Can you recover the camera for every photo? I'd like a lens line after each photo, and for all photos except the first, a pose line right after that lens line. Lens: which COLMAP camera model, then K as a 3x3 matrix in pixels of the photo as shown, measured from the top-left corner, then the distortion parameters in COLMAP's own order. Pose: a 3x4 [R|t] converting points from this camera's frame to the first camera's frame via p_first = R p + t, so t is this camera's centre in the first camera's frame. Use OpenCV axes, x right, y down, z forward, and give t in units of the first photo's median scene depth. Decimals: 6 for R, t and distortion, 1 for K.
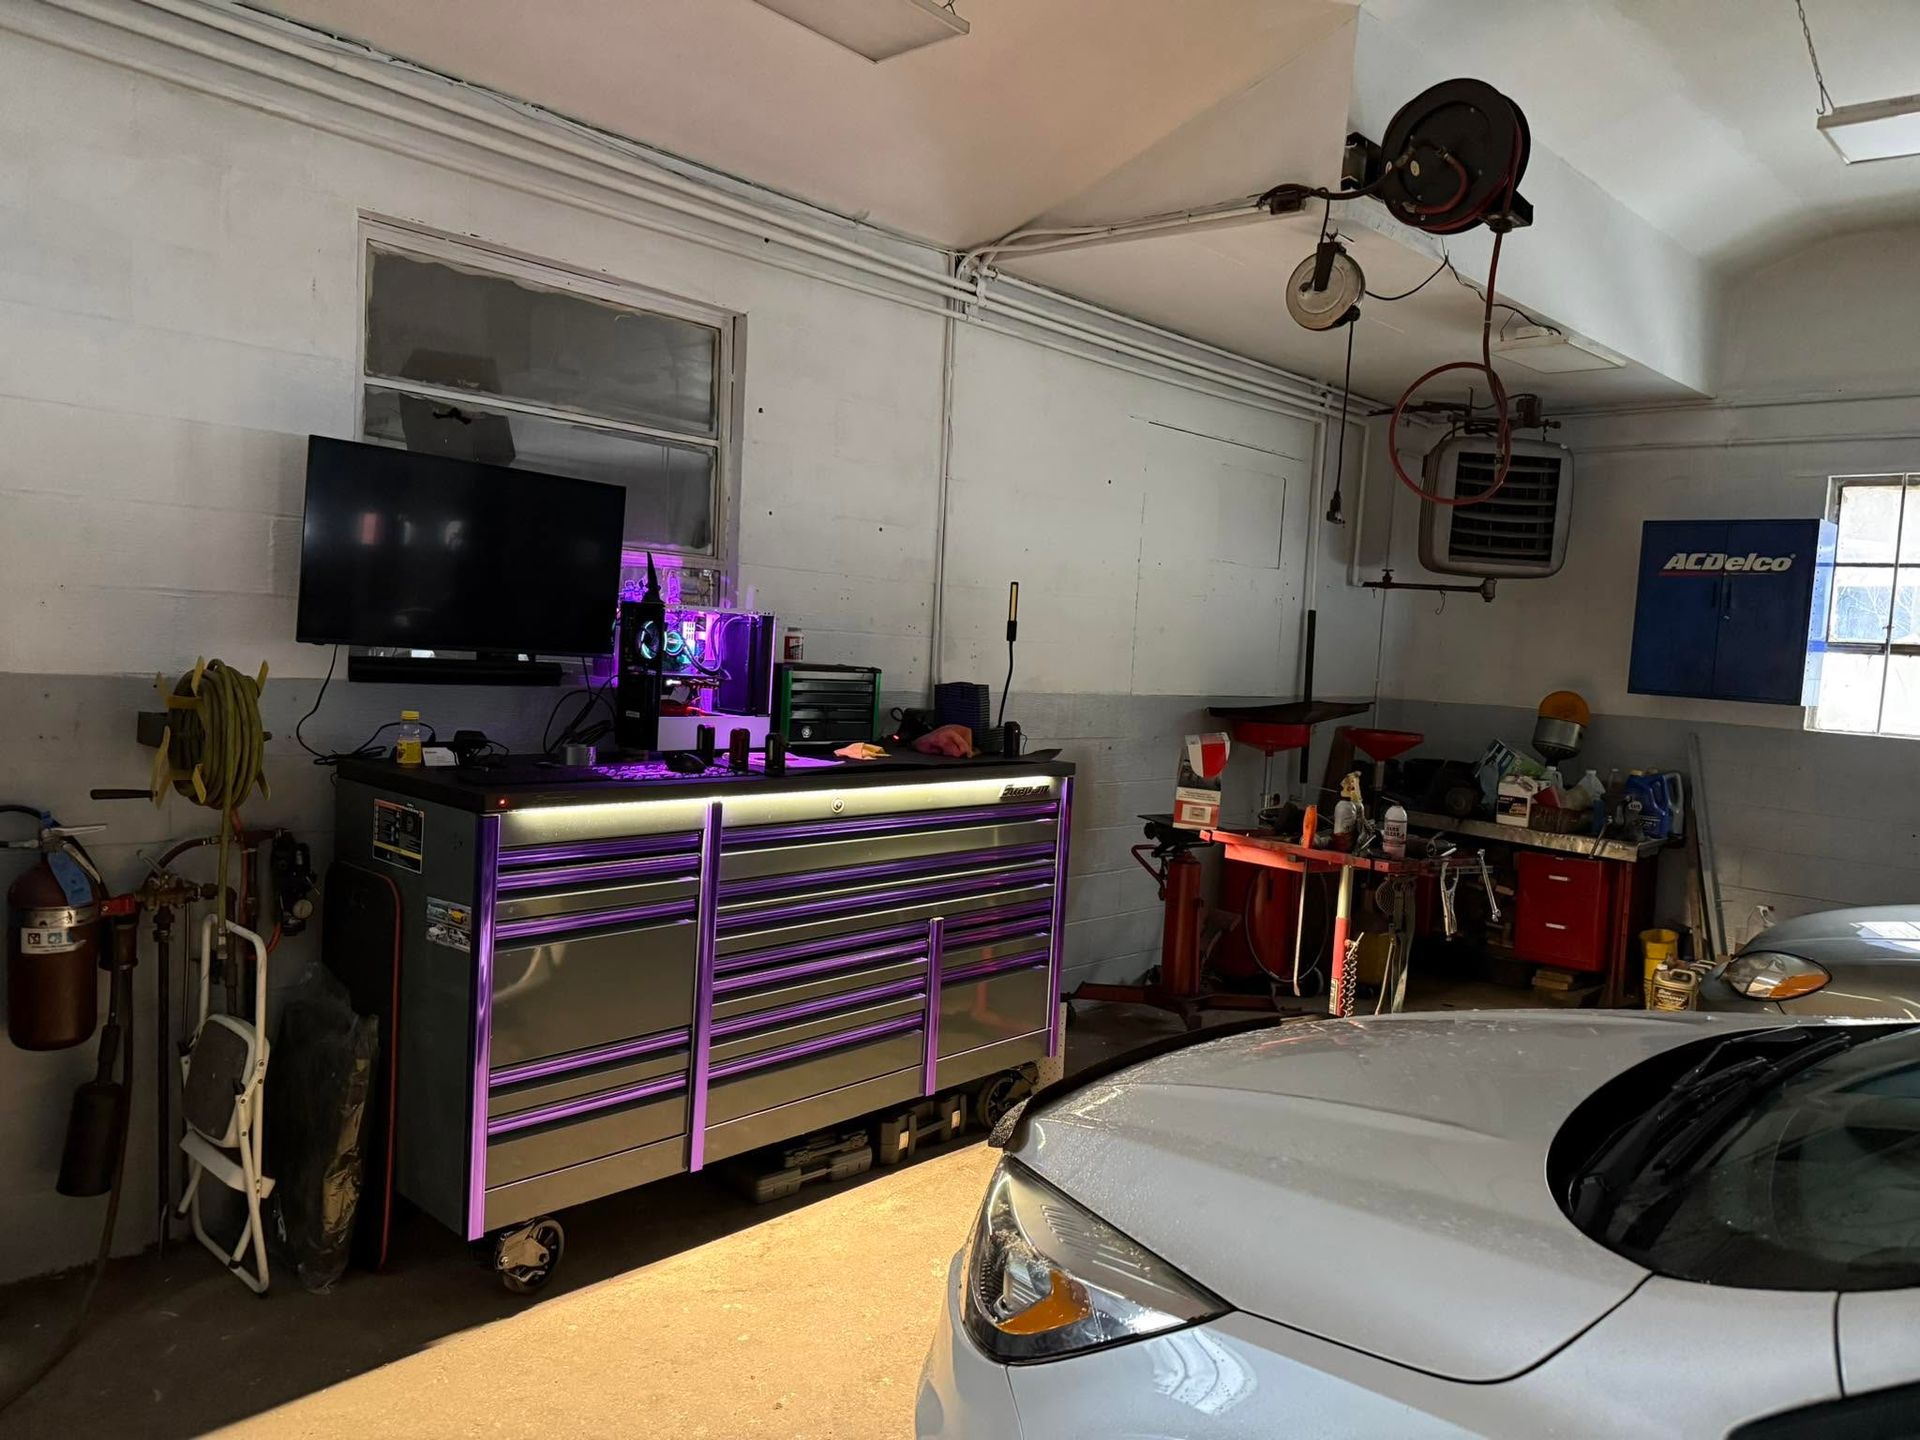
lens RADIAL K [[1341.1, 0, 960.0], [0, 1341.1, 720.0], [0, 0, 1]] dist [0.091857, -0.131200]
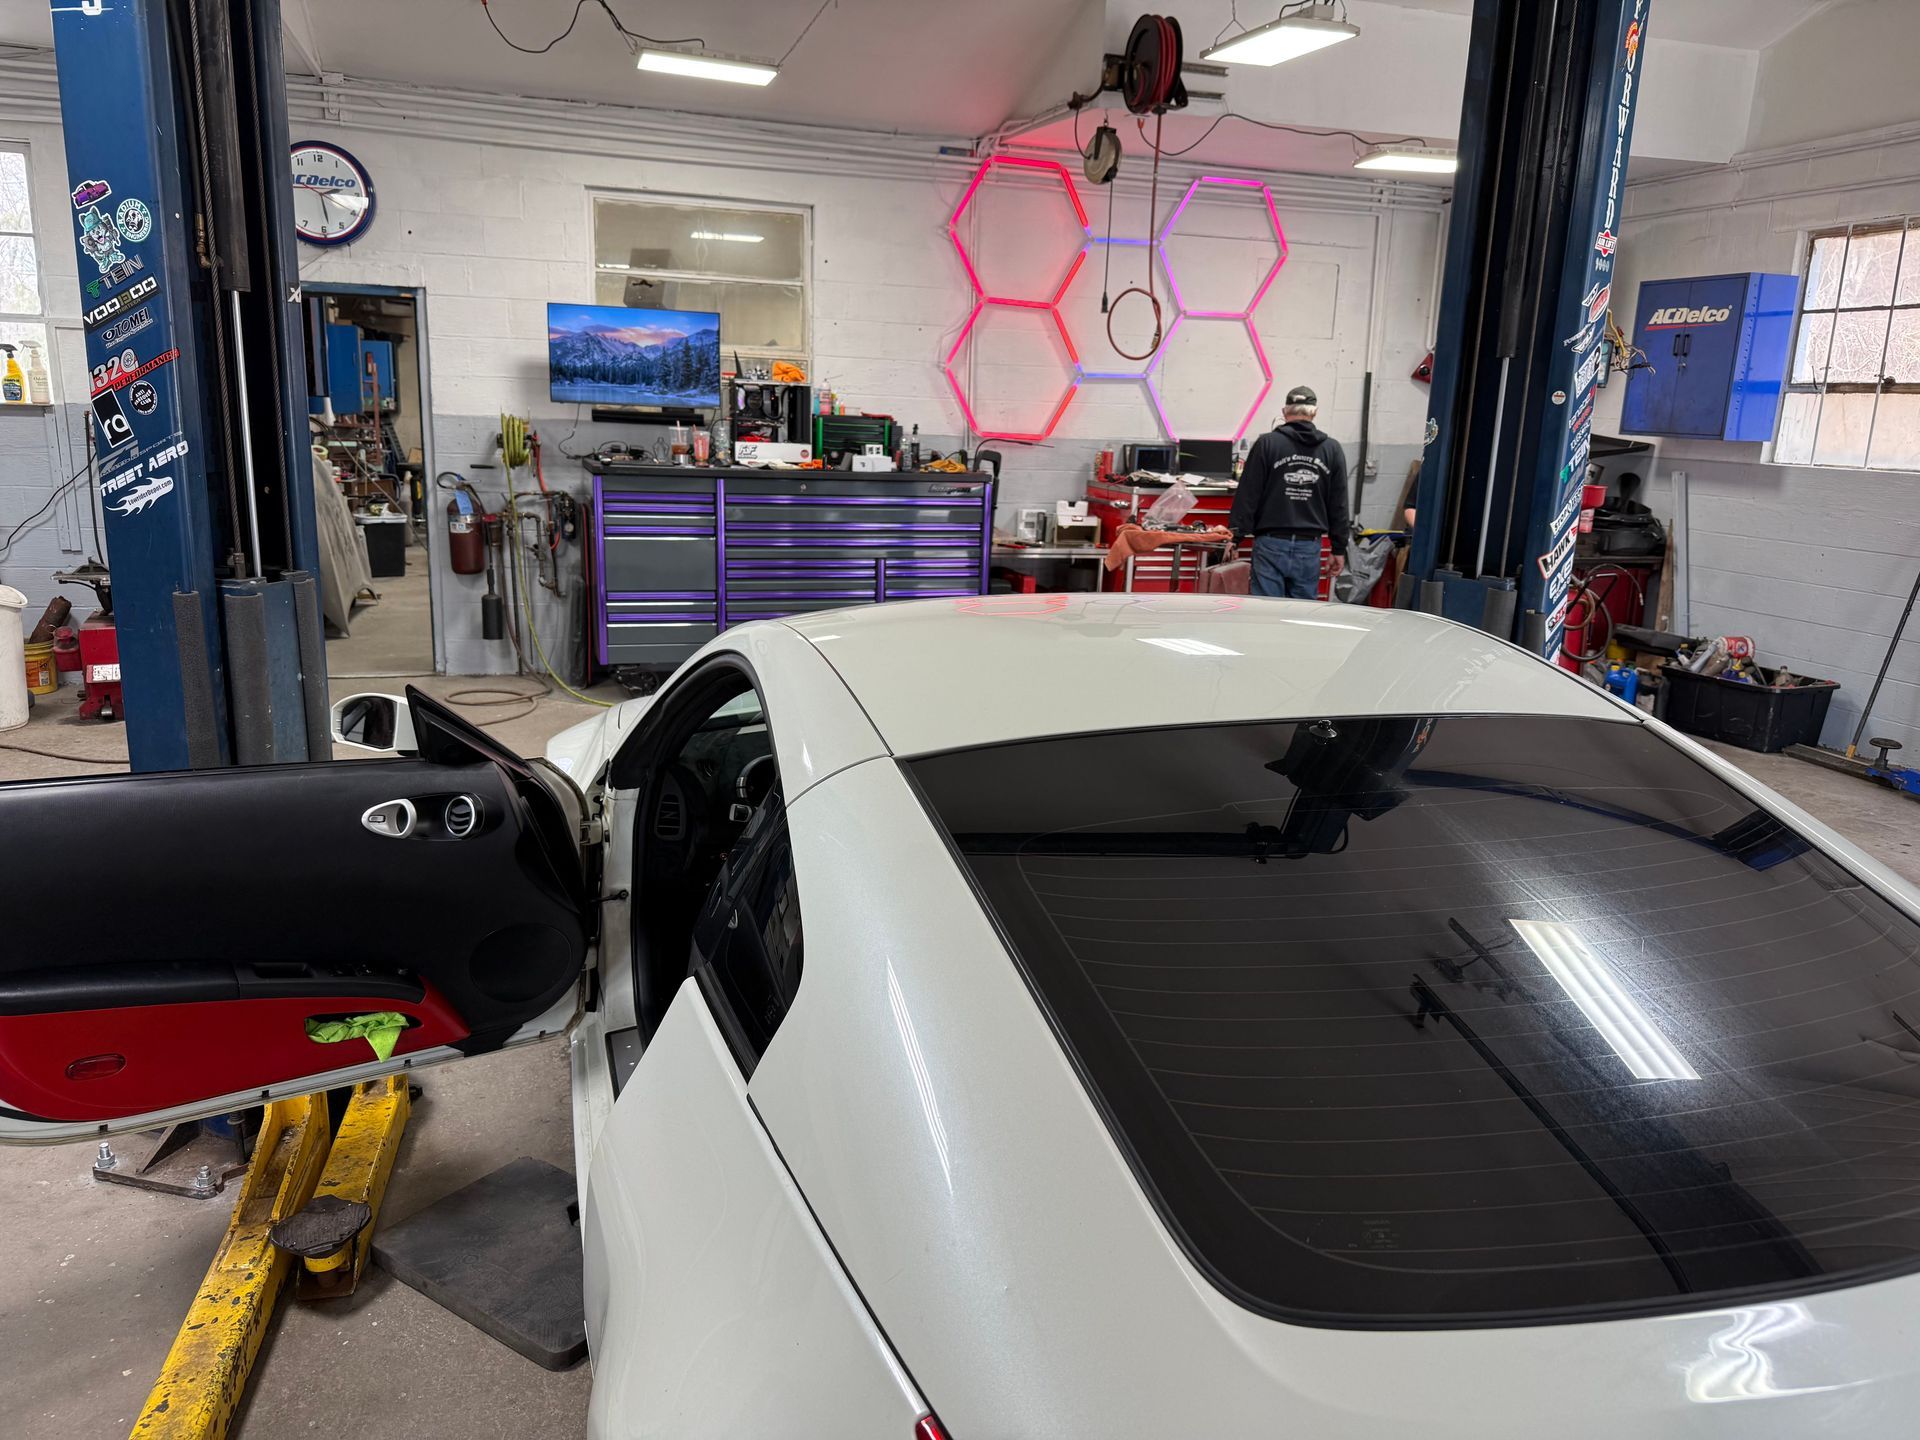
lens RADIAL K [[1381.2, 0, 960.0], [0, 1381.2, 720.0], [0, 0, 1]] dist [0.051972, -0.070629]
pose [[0.873558, 0.082159, -0.479735, 0.927387], [-0.014982, 0.989722, 0.142218, 0.094707], [0.486489, -0.117048, 0.865811, -0.526738]]
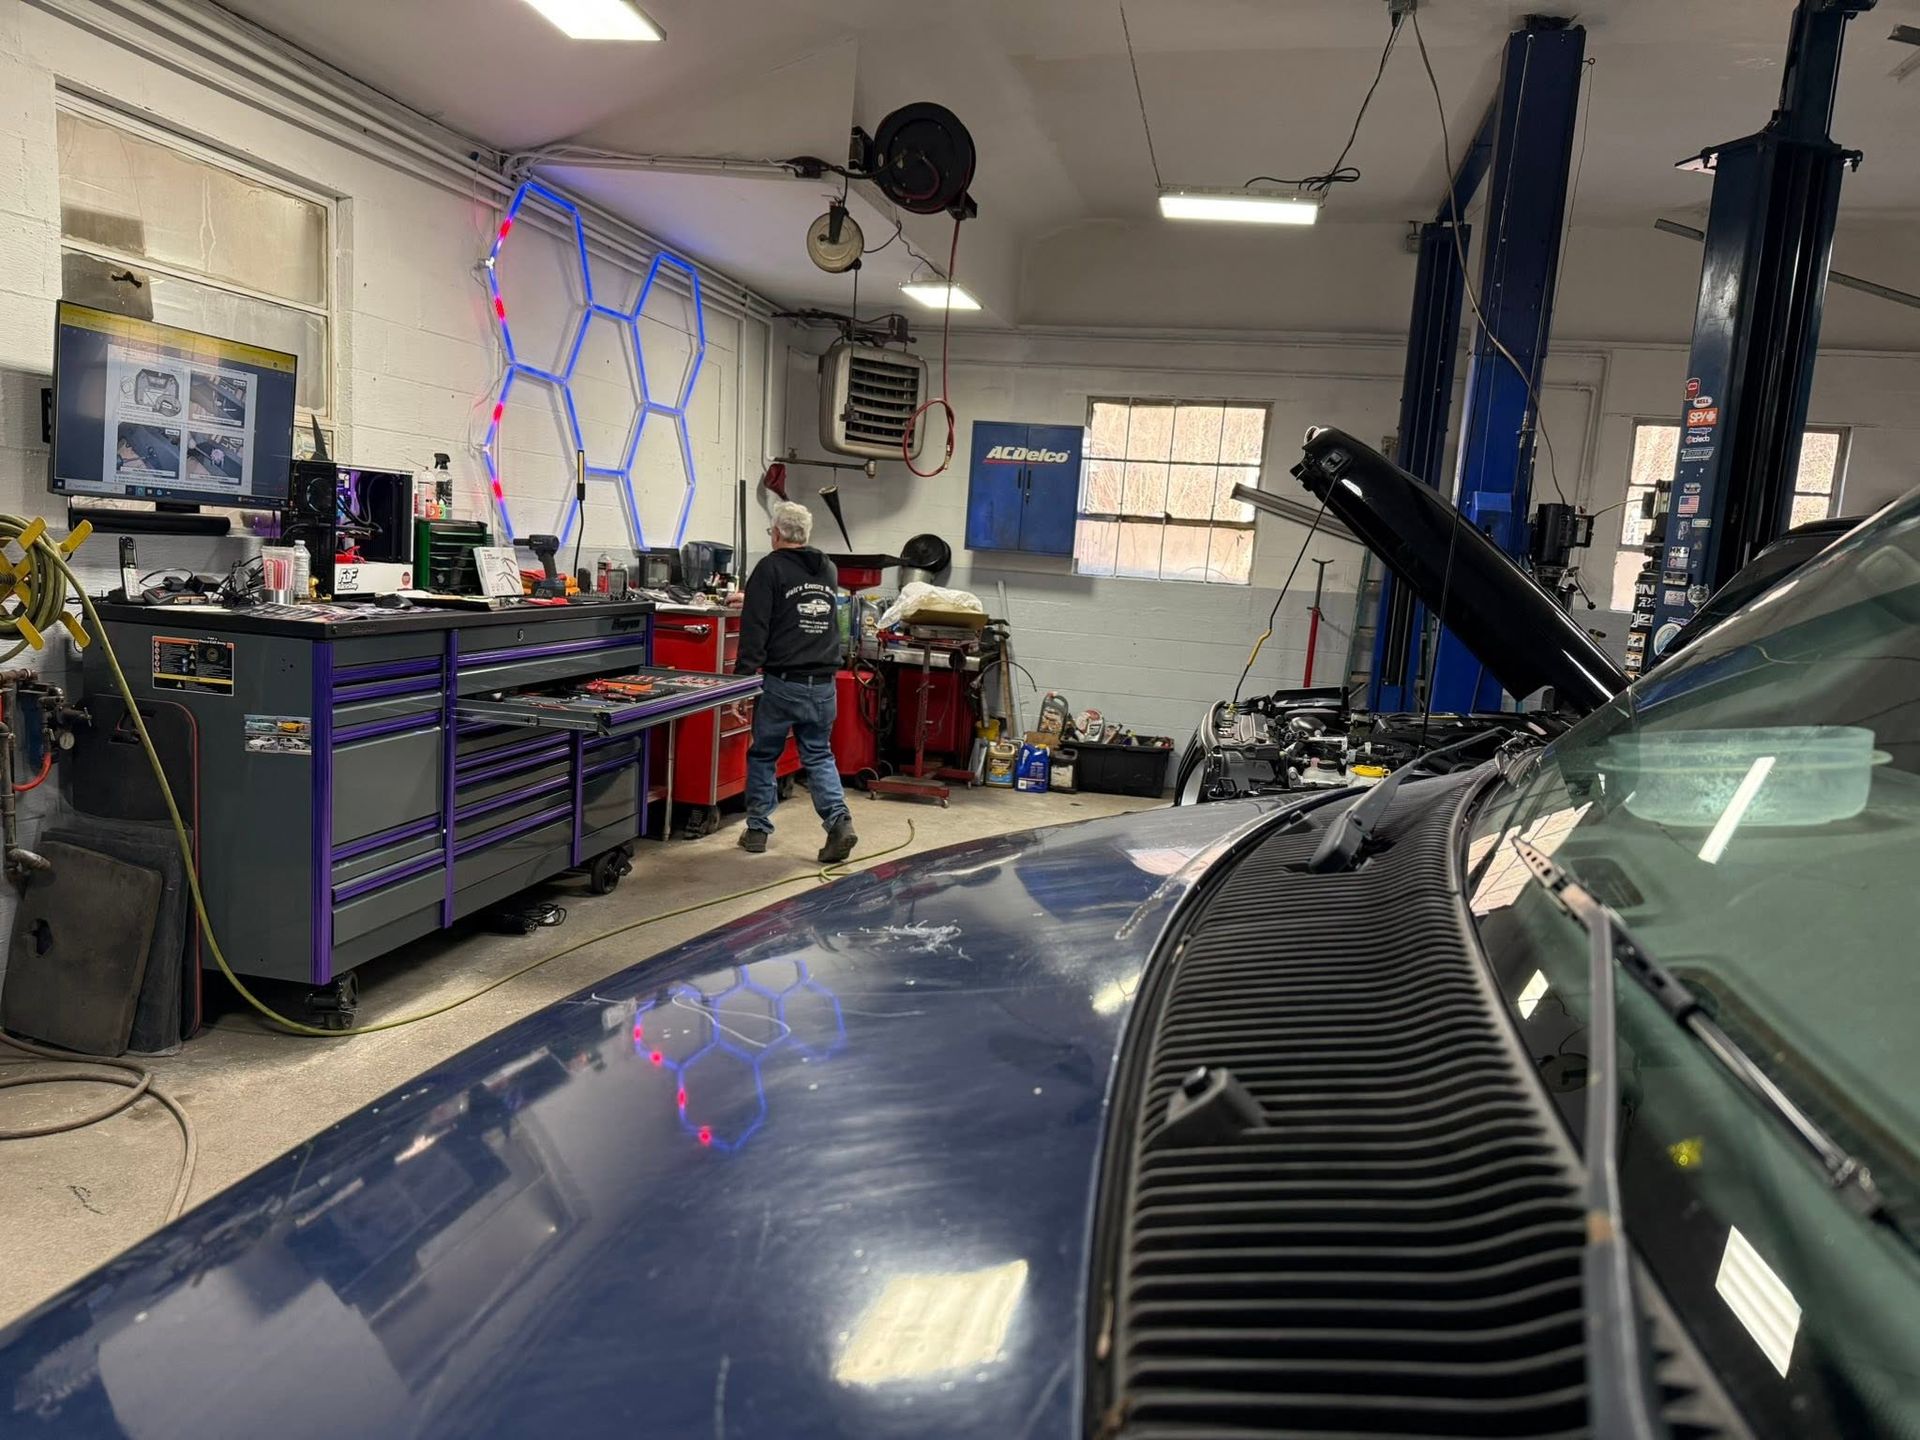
lens RADIAL K [[1325.1, 0, 952.7], [0, 1325.1, 739.1], [0, 0, 1]] dist [0.048697, -0.076584]
pose [[0.854754, -0.073553, 0.513795, -0.343125], [0.012699, 0.992575, 0.120966, 0.013690], [-0.518878, -0.096872, 0.849342, -0.227192]]
